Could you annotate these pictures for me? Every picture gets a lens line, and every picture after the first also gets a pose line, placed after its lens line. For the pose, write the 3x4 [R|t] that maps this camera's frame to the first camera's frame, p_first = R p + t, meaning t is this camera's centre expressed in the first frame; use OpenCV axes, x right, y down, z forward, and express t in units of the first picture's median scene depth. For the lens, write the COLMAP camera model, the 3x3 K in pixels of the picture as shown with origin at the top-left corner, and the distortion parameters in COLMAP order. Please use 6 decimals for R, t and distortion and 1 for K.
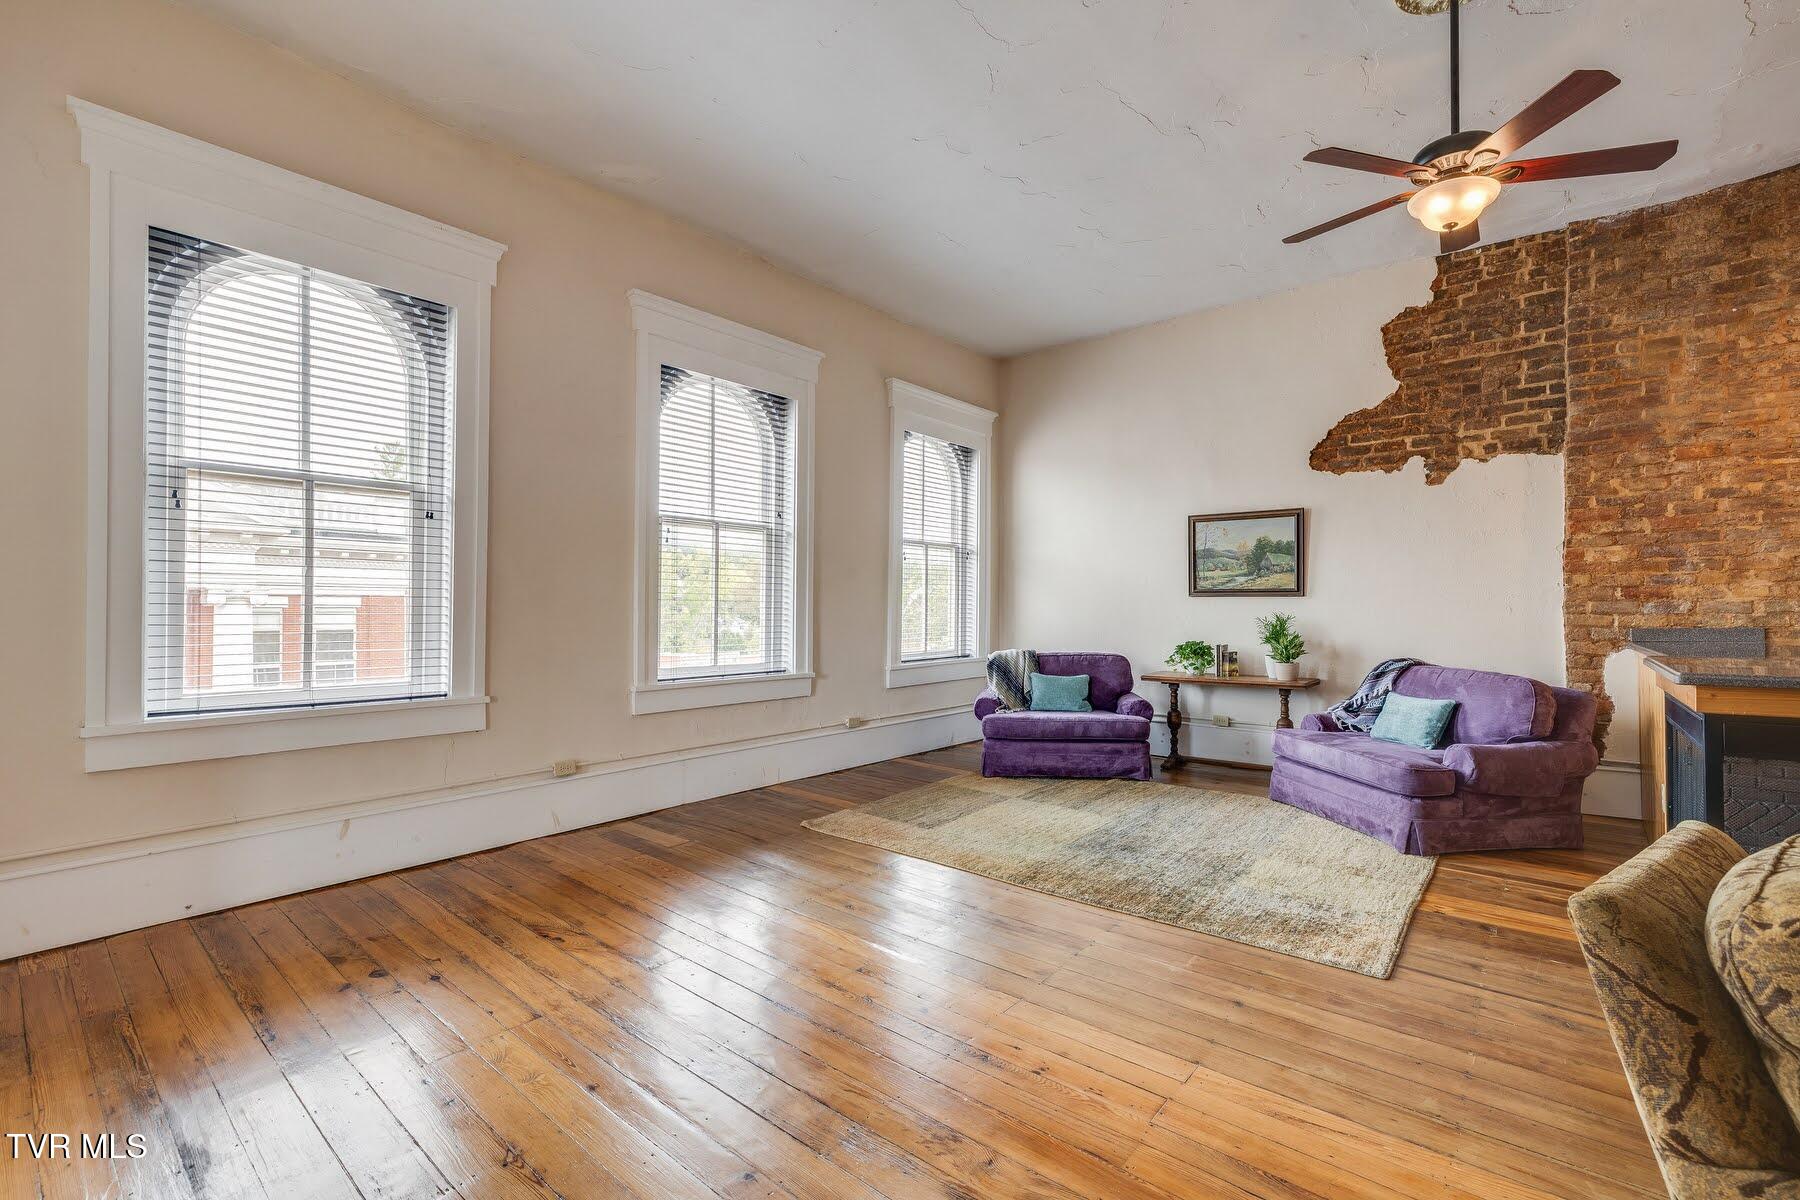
lens RADIAL K [[769.9, 0, 903.9], [0, 769.9, 606.0], [0, 0, 1]] dist [0.001395, 0.000297]
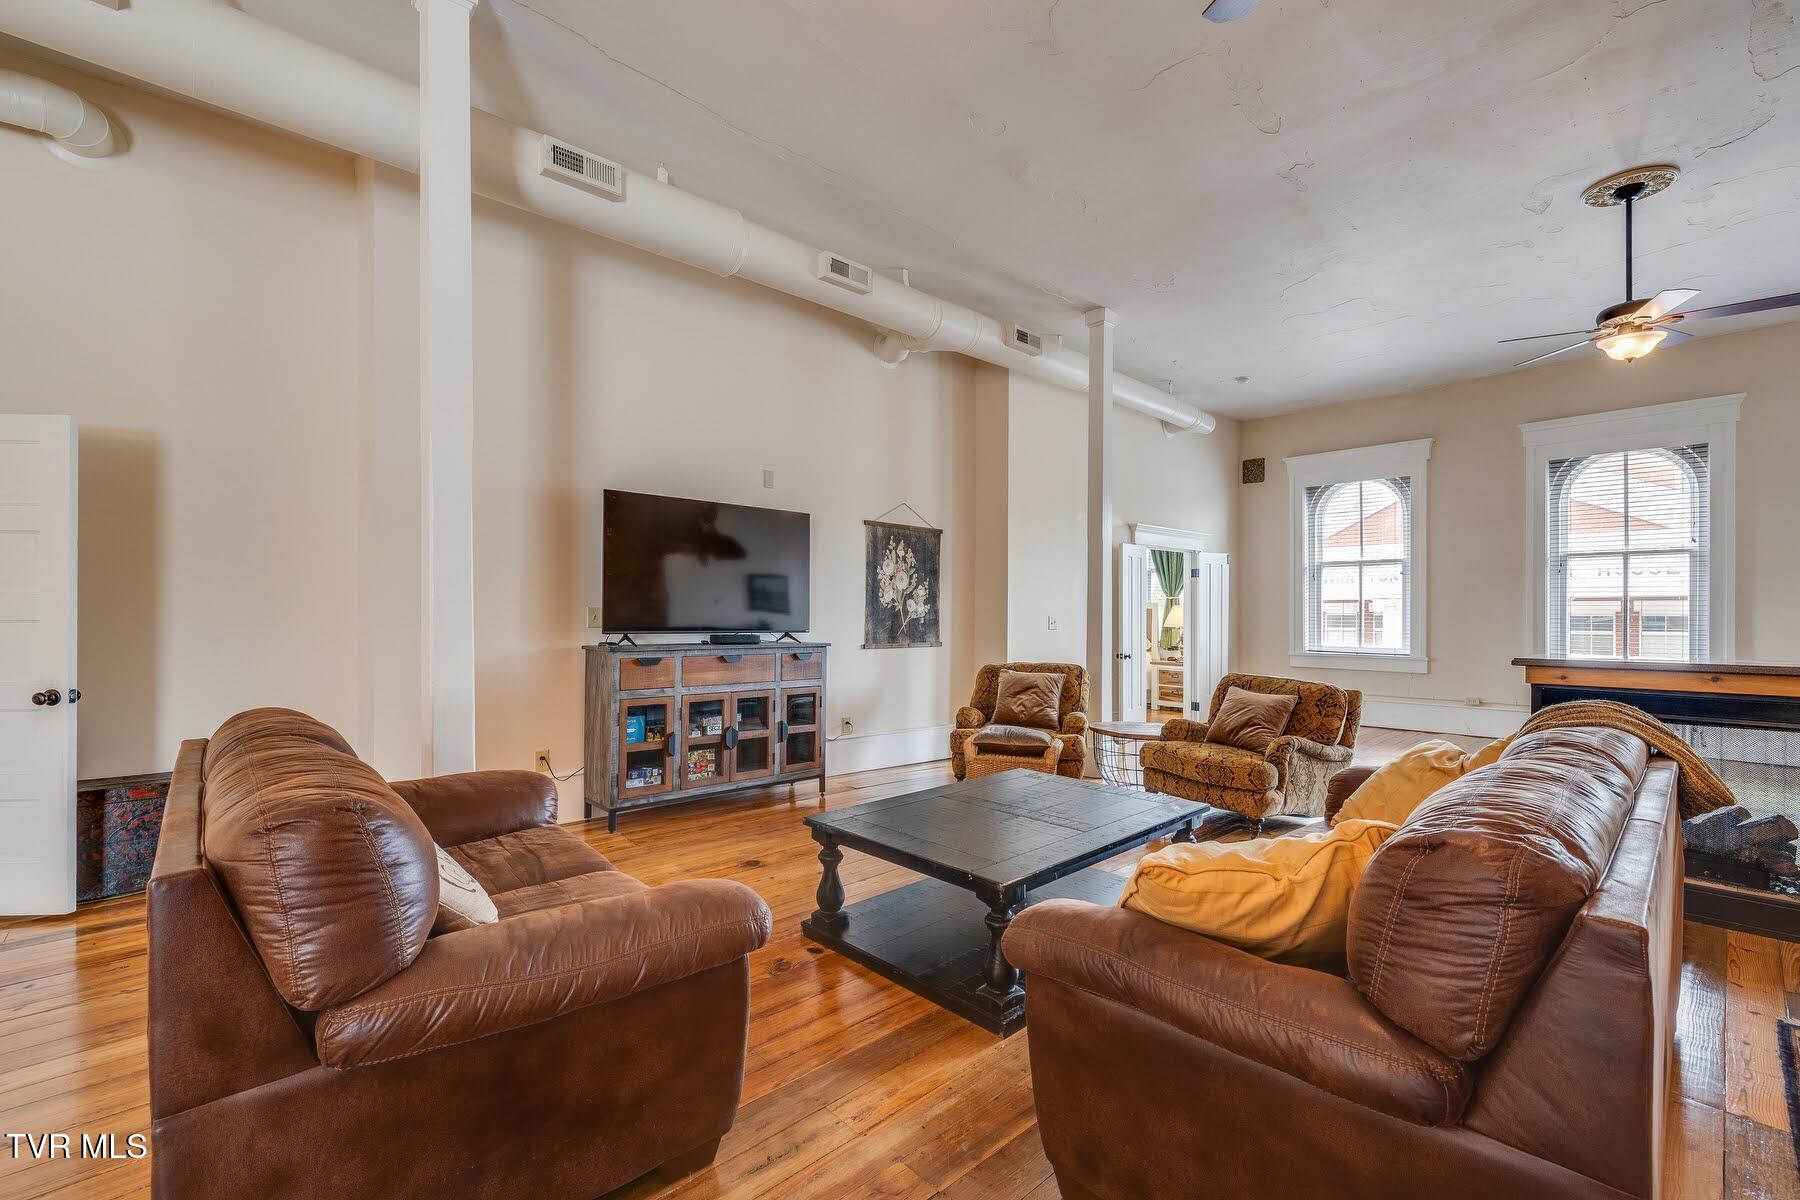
lens RADIAL K [[765.3, 0, 924.1], [0, 765.3, 611.7], [0, 0, 1]] dist [0.005013, -0.000024]
pose [[-0.106291, -0.000592, -0.994335, 1.331363], [0.002162, 0.999997, -0.000827, -0.006152], [0.994333, -0.002238, -0.106290, -0.099870]]
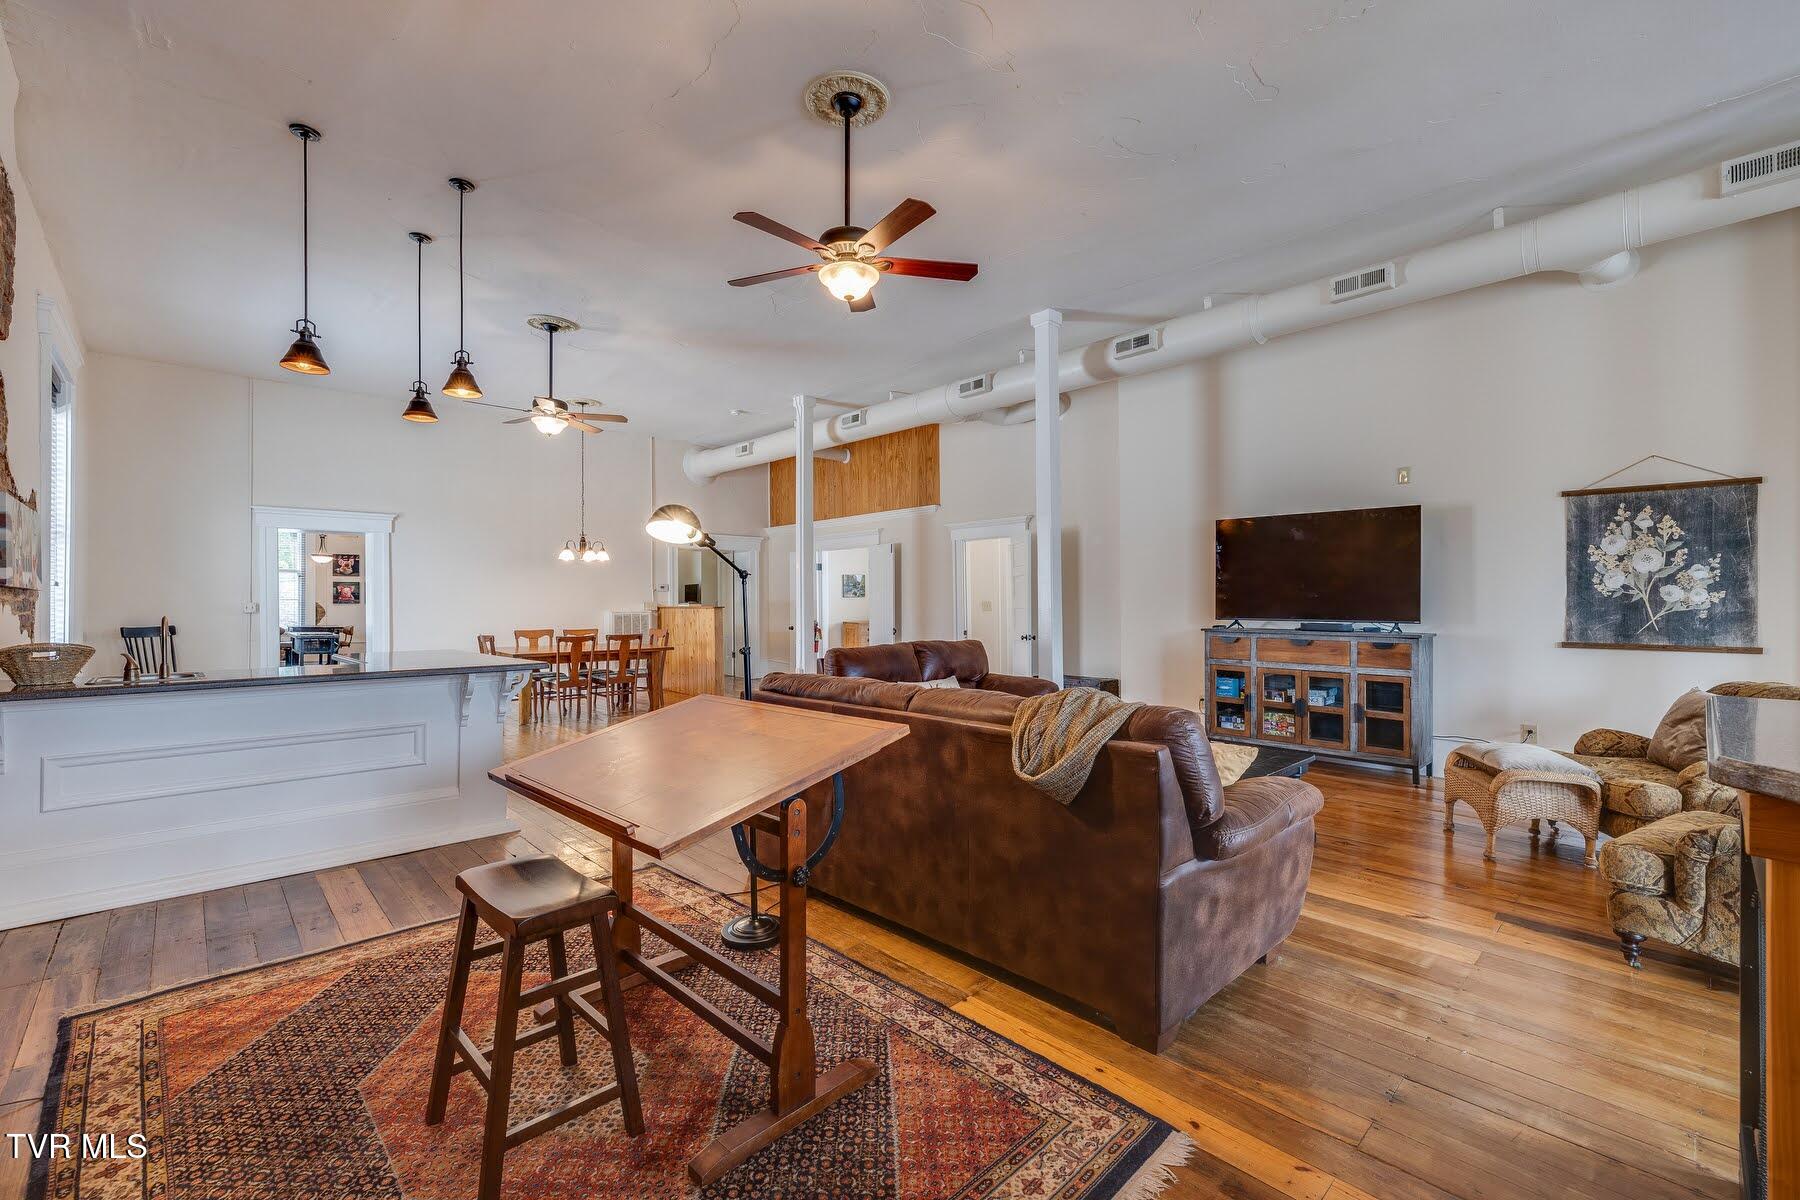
lens RADIAL K [[765.3, 0, 890.3], [0, 765.3, 605.0], [0, 0, 1]] dist [0.005013, -0.000024]
pose [[-0.993219, 0.004471, 0.116174, 0.902130], [0.004157, 0.999987, -0.002939, -0.004788], [-0.116185, -0.002436, -0.993225, 0.759247]]
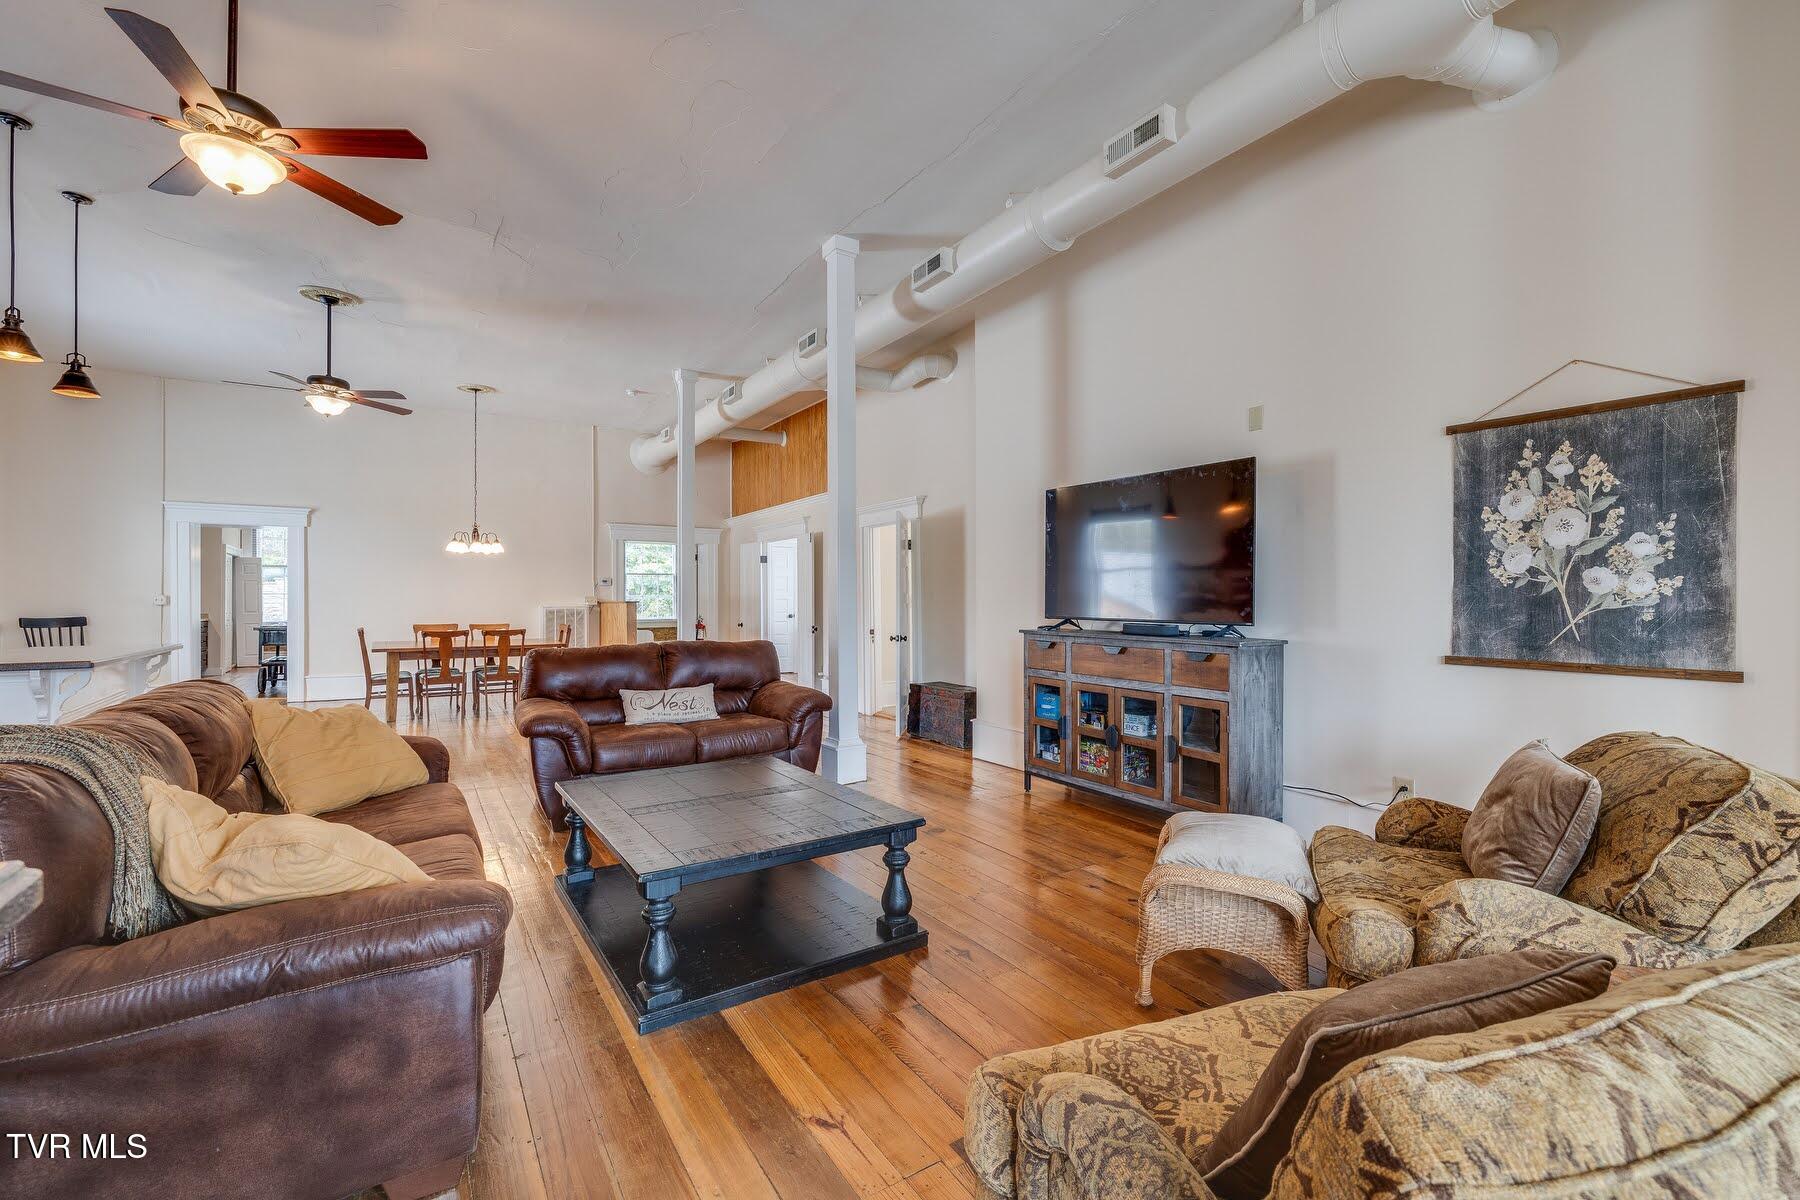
lens RADIAL K [[765.3, 0, 892.4], [0, 765.3, 603.8], [0, 0, 1]] dist [0.005013, -0.000024]
pose [[-0.955252, 0.000130, 0.295793, 0.416682], [-0.000559, 0.999997, -0.002244, 0.001194], [-0.295792, -0.002309, -0.955250, 0.437162]]
